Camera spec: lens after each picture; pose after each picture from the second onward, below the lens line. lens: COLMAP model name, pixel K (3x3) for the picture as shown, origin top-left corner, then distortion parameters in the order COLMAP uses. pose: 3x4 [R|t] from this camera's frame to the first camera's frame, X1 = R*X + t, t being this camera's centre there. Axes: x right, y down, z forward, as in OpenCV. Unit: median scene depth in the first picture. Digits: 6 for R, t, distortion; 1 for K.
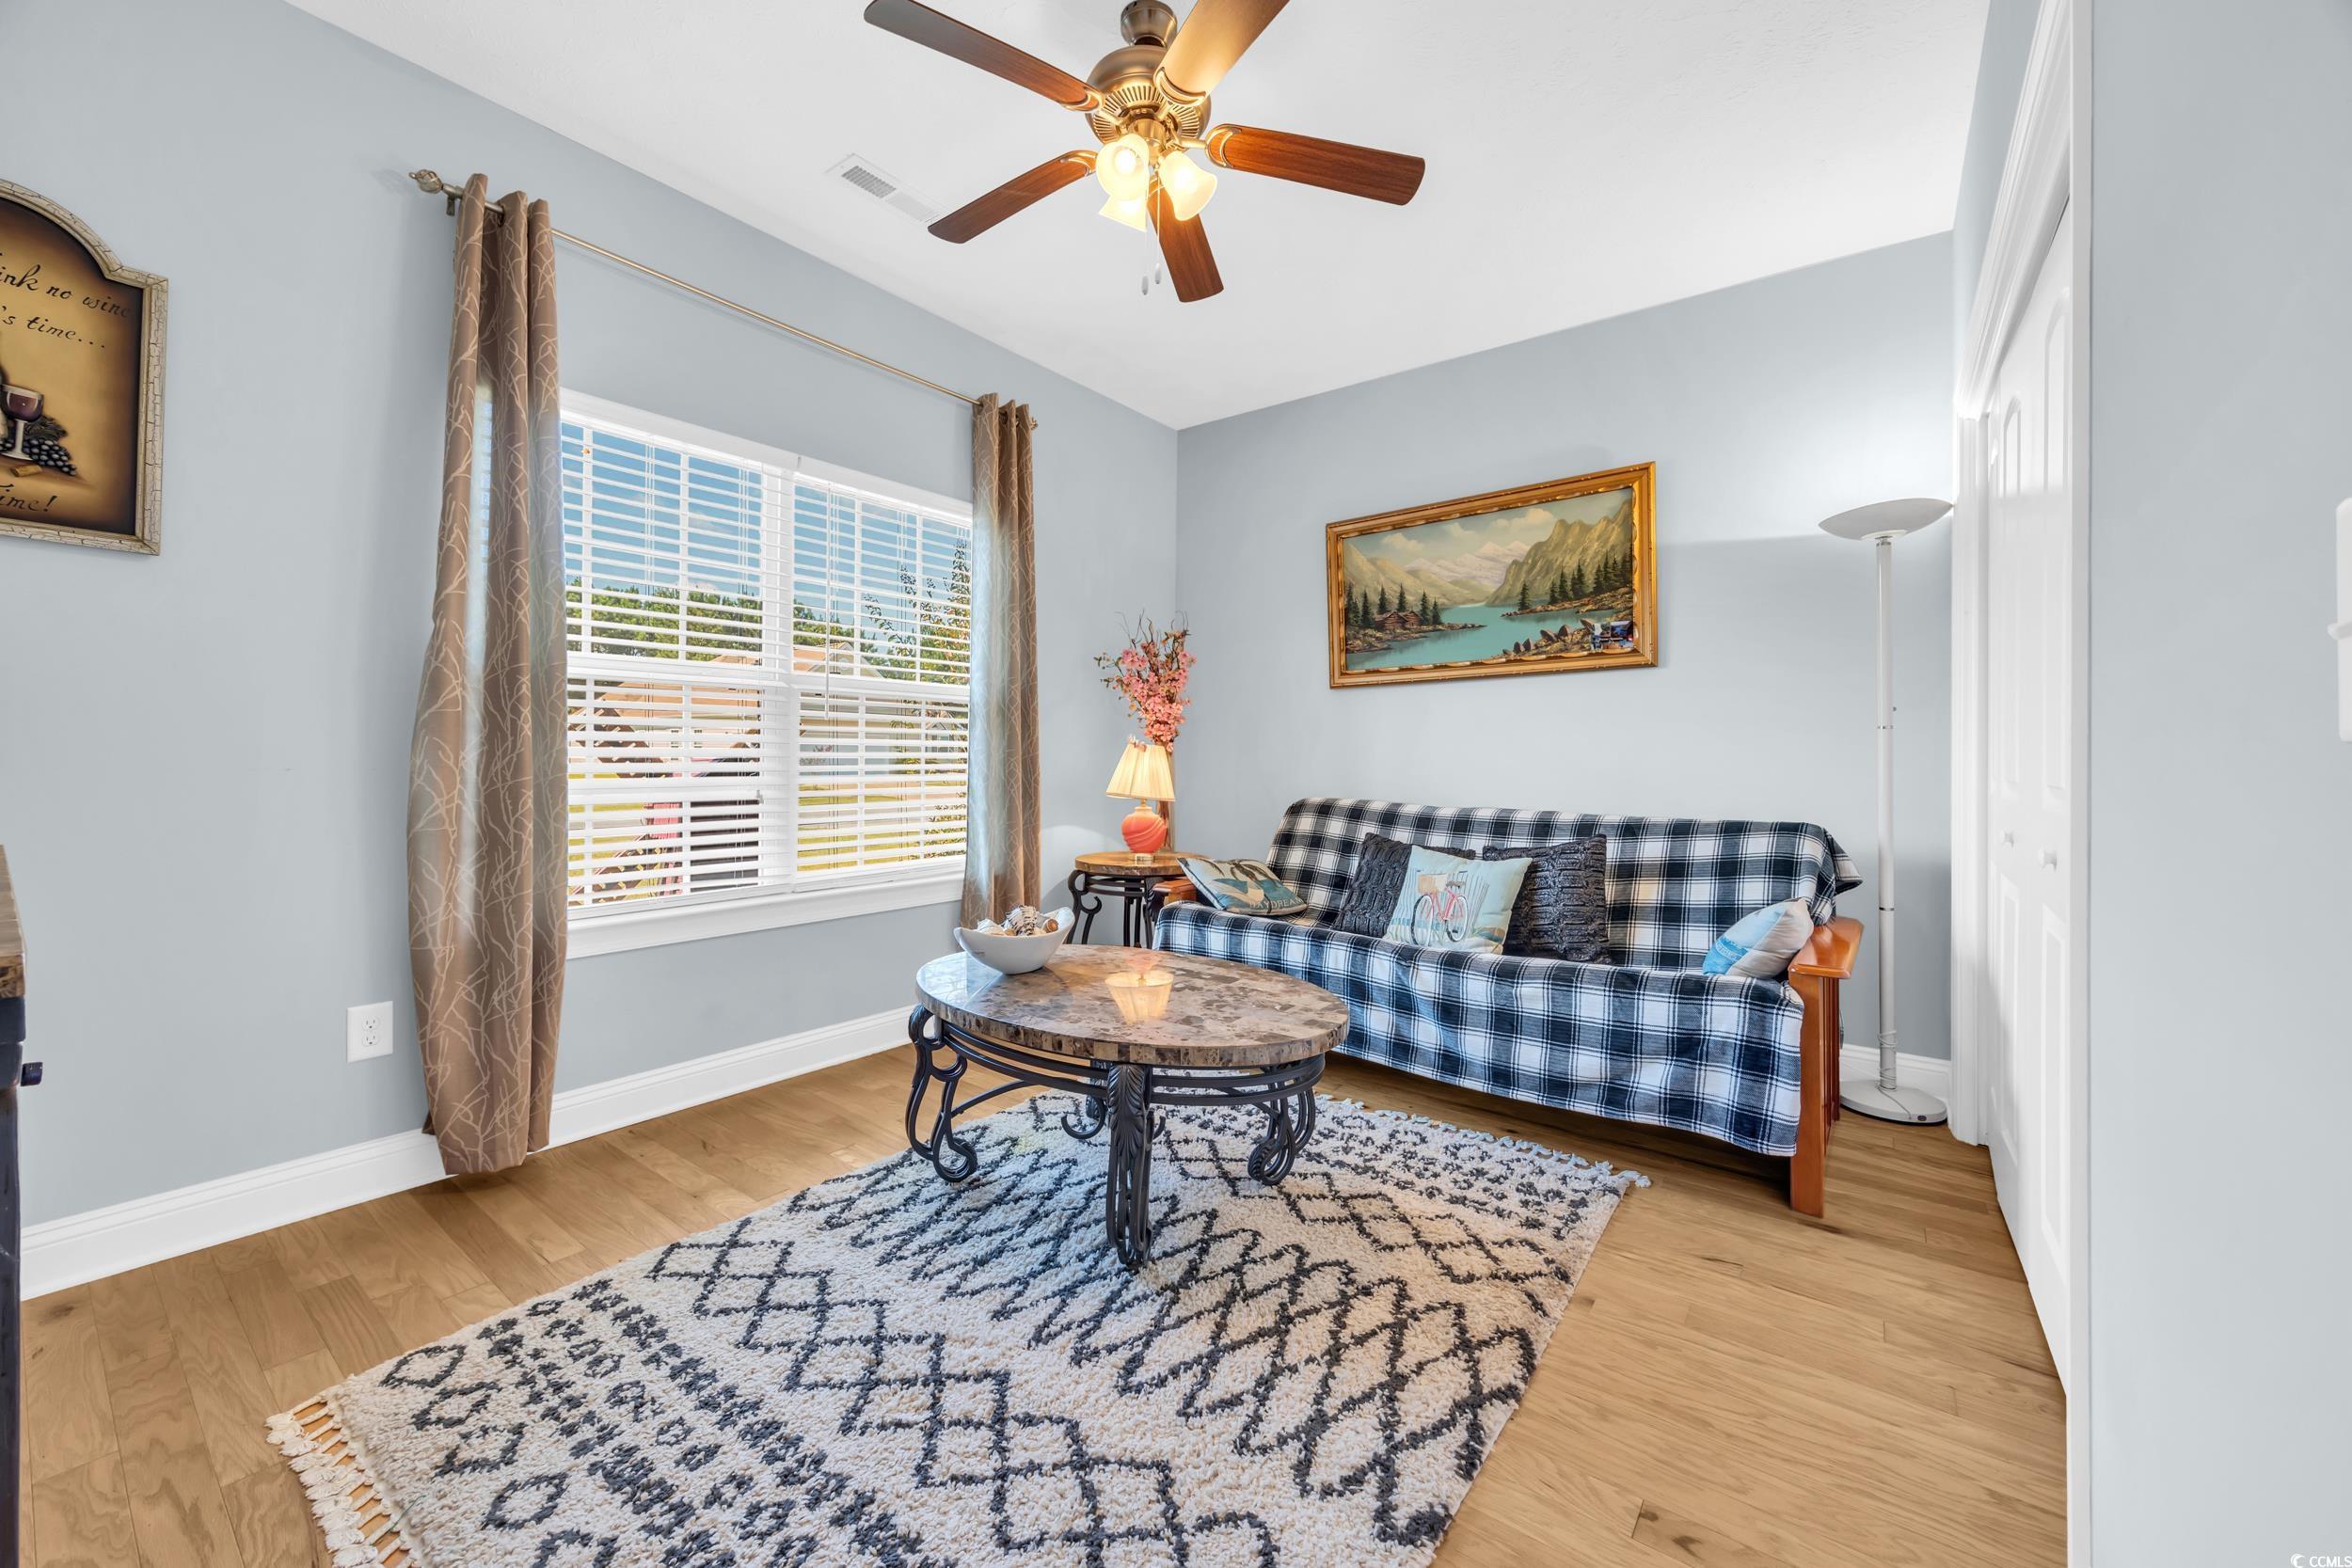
lens RADIAL K [[905.7, 0, 1175.6], [0, 905.7, 751.0], [0, 0, 1]] dist [-0.001909, -0.000354]
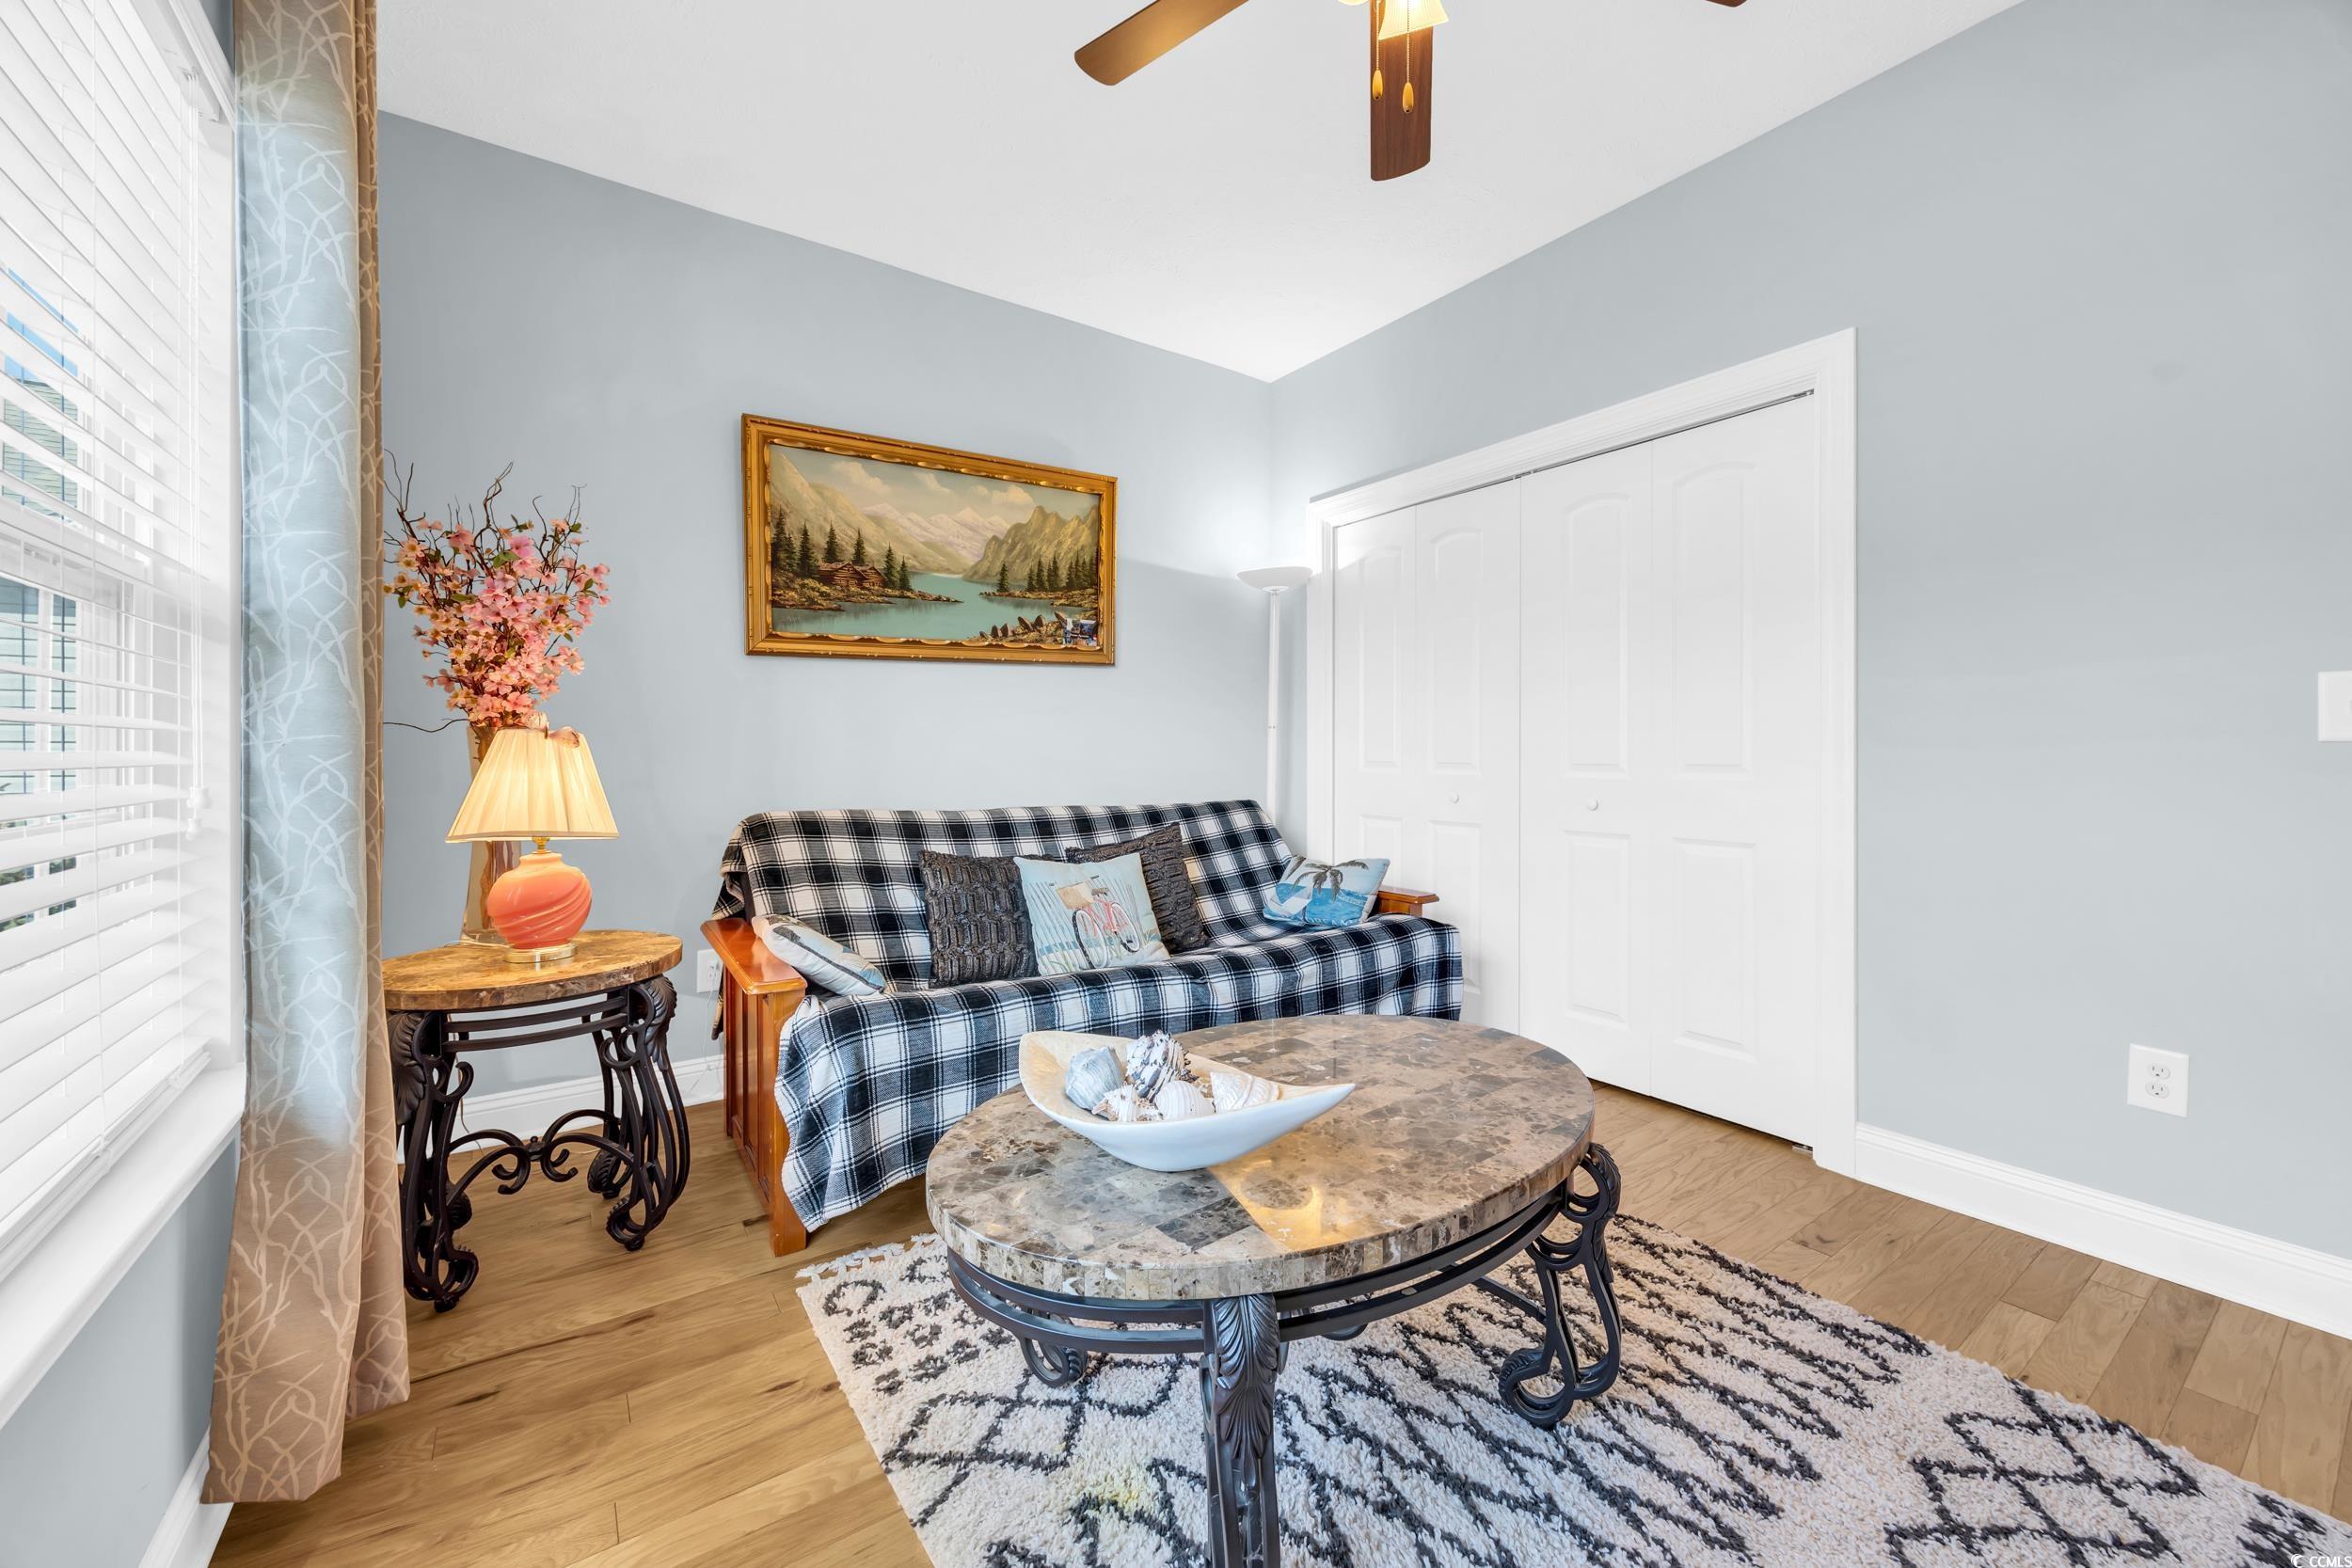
lens RADIAL K [[905.7, 0, 1175.6], [0, 905.7, 751.0], [0, 0, 1]] dist [-0.001909, -0.000354]
pose [[0.304751, -0.007605, 0.952402, -0.446535], [0.001076, 0.999970, 0.007640, -0.000024], [-0.952431, -0.001304, 0.304750, 0.550509]]
